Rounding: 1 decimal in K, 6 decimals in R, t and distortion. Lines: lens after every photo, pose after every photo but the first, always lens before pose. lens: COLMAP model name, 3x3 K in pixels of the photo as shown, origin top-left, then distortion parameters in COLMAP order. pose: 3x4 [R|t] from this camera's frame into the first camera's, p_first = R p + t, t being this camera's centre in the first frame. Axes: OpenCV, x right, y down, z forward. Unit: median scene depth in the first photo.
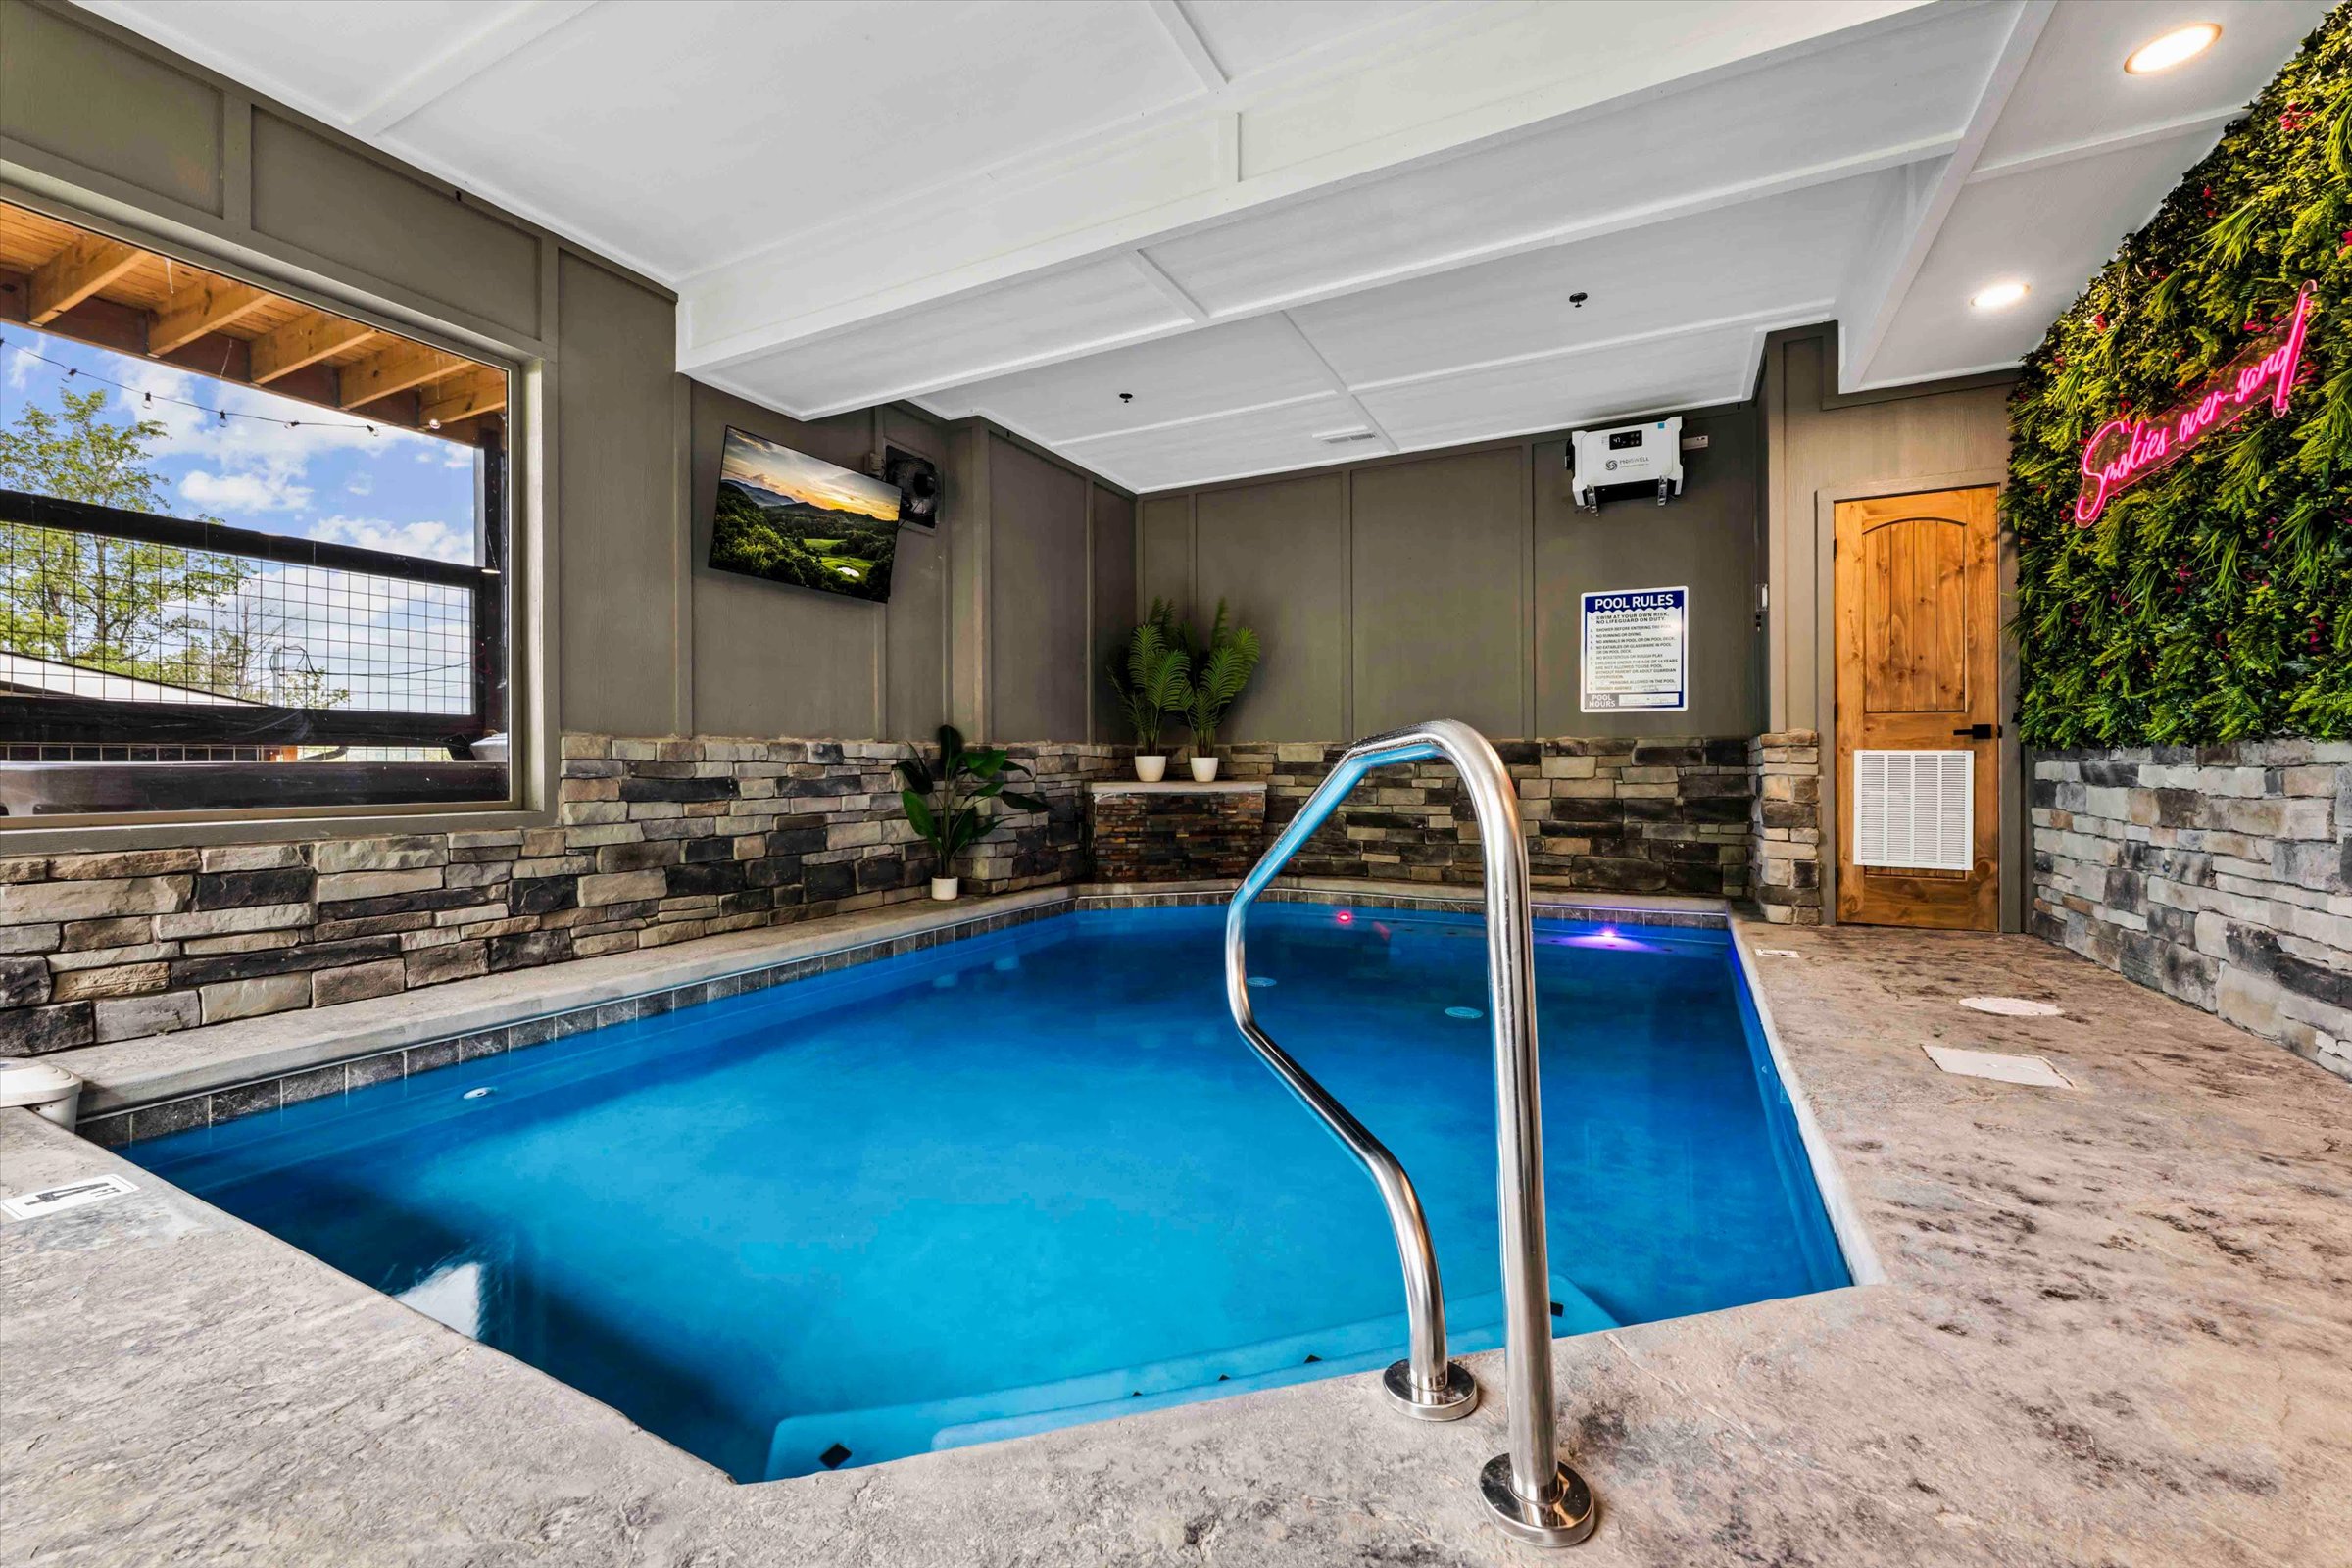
lens RADIAL K [[961.1, 0, 1170.7], [0, 961.1, 761.0], [0, 0, 1]] dist [-0.002178, -0.000206]
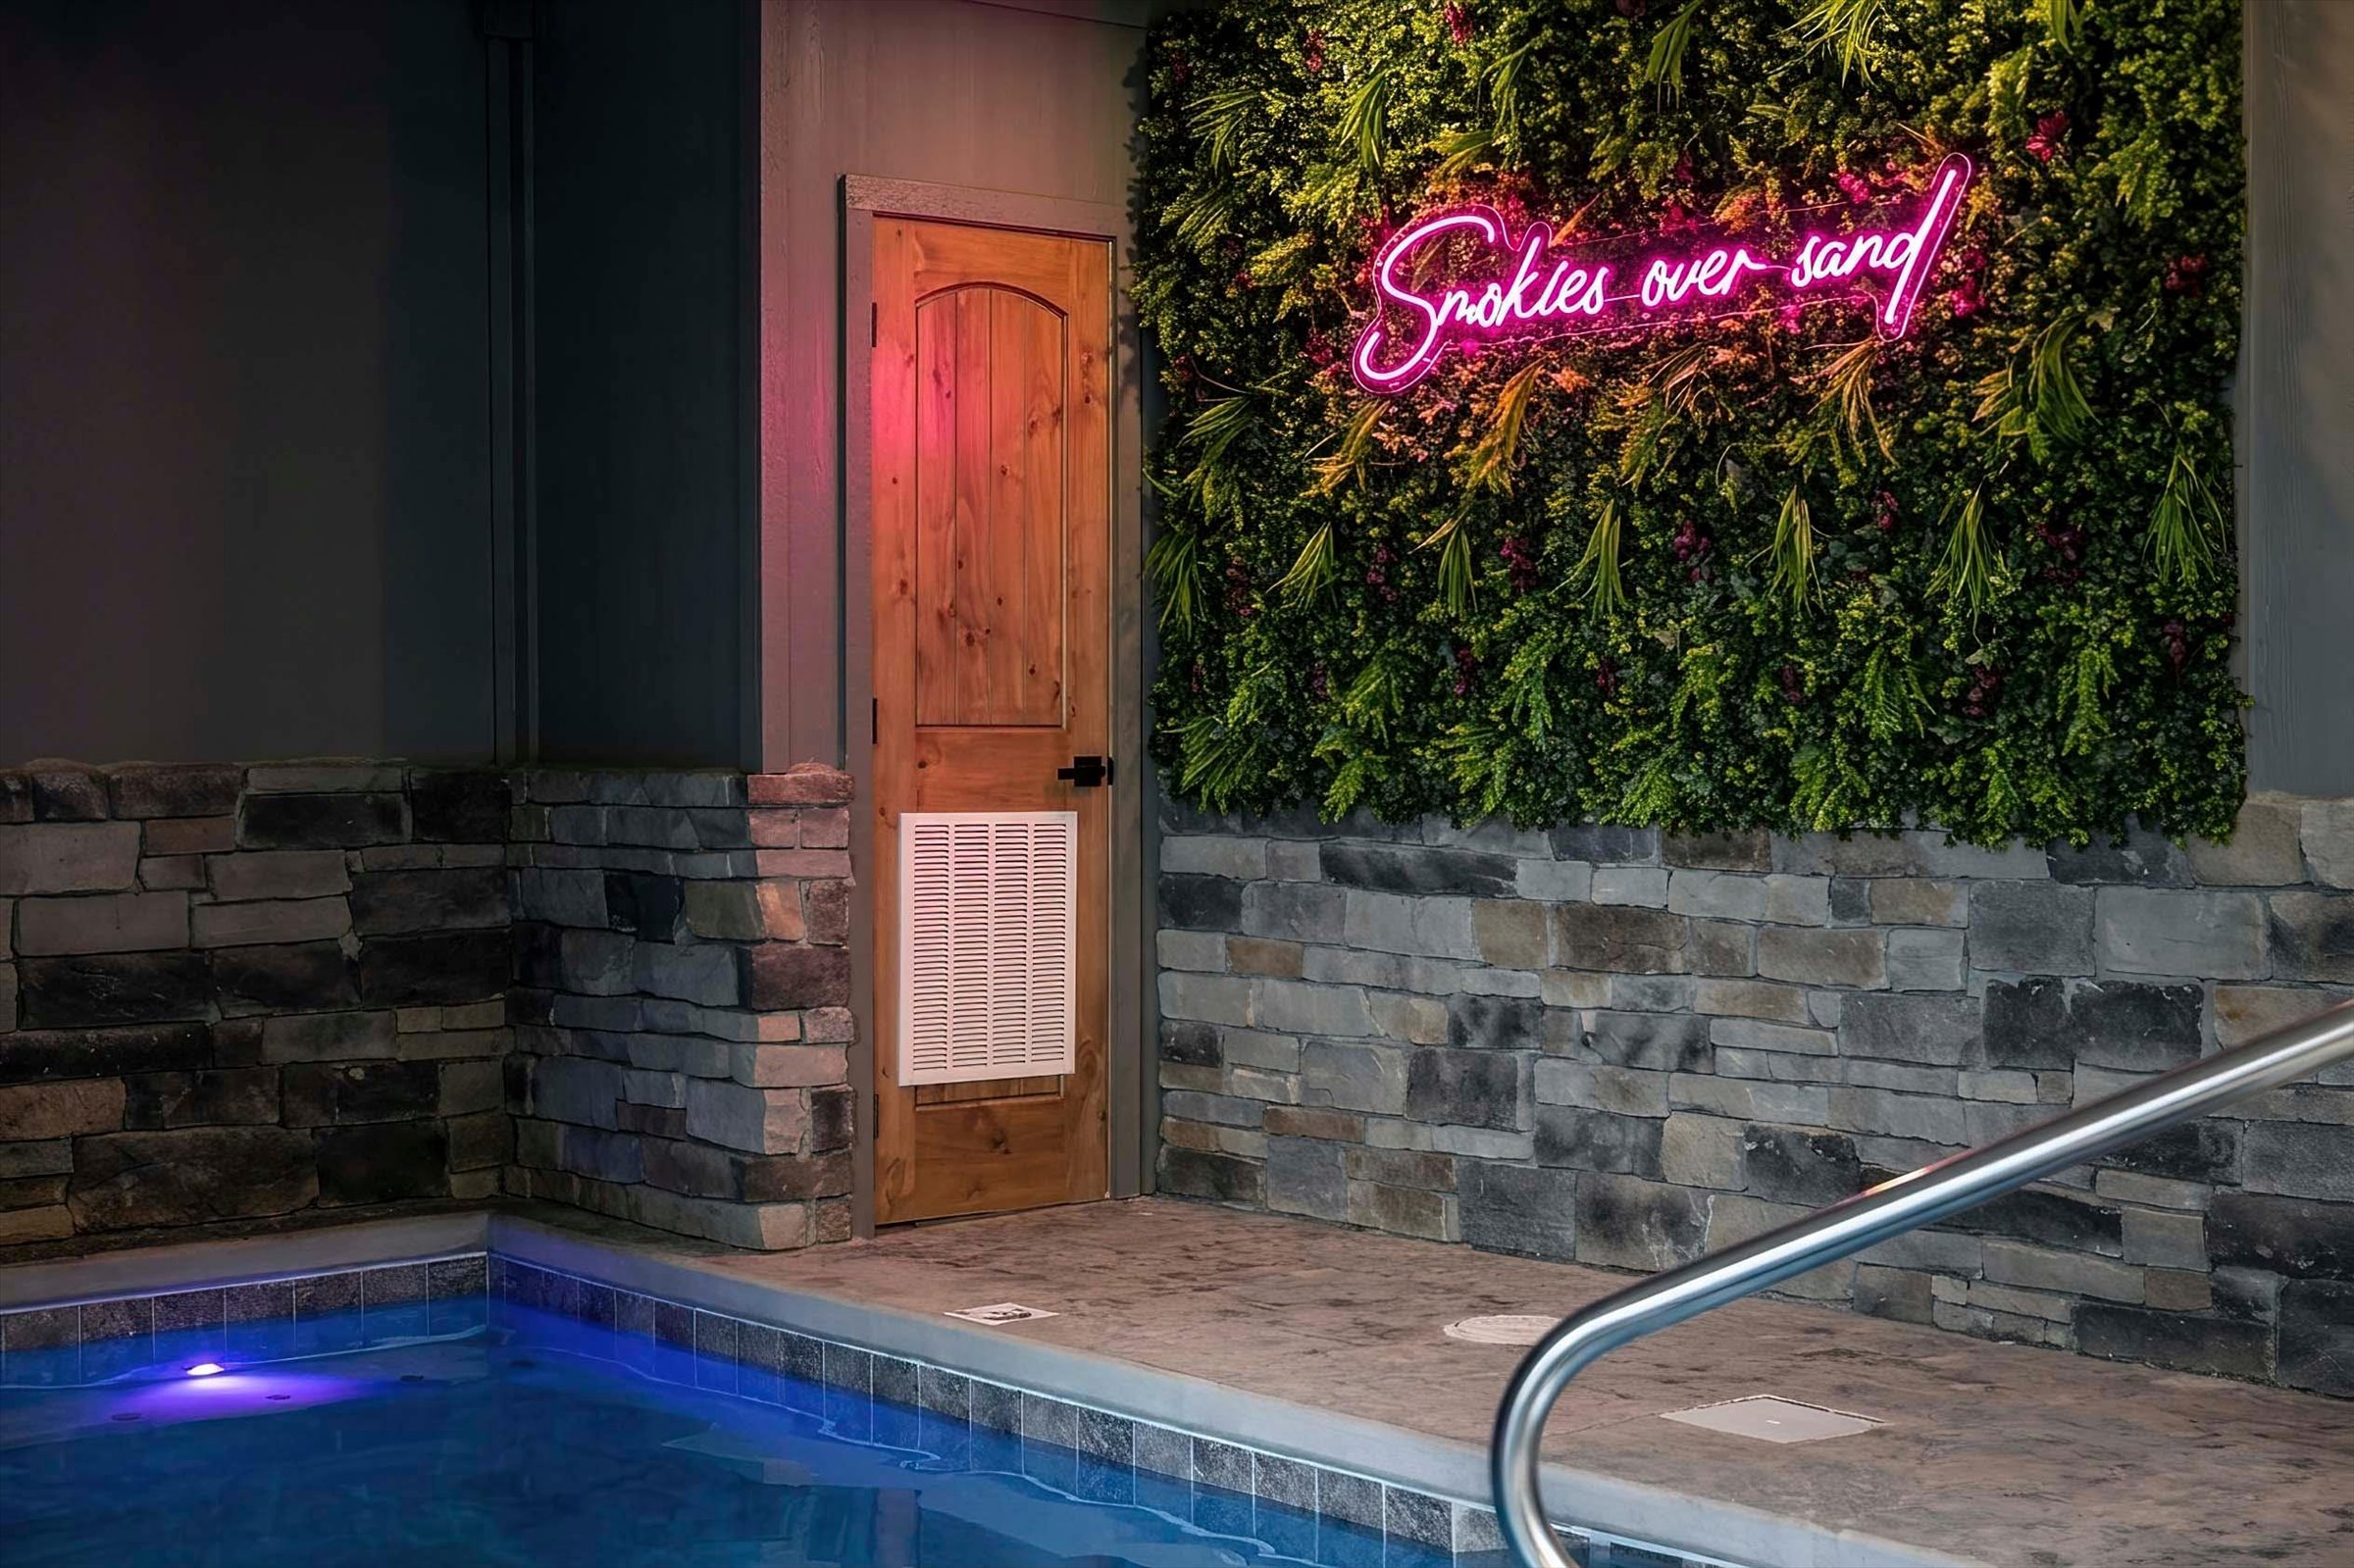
lens RADIAL K [[3689.1, 0, 1177.3], [0, 3689.1, 783.6], [0, 0, 1]] dist [0.027582, 0.000000]
pose [[0.385044, -0.020744, 0.922665, -0.767702], [-0.005880, 0.999672, 0.024929, -0.068406], [-0.922879, -0.015024, 0.384796, 0.276872]]
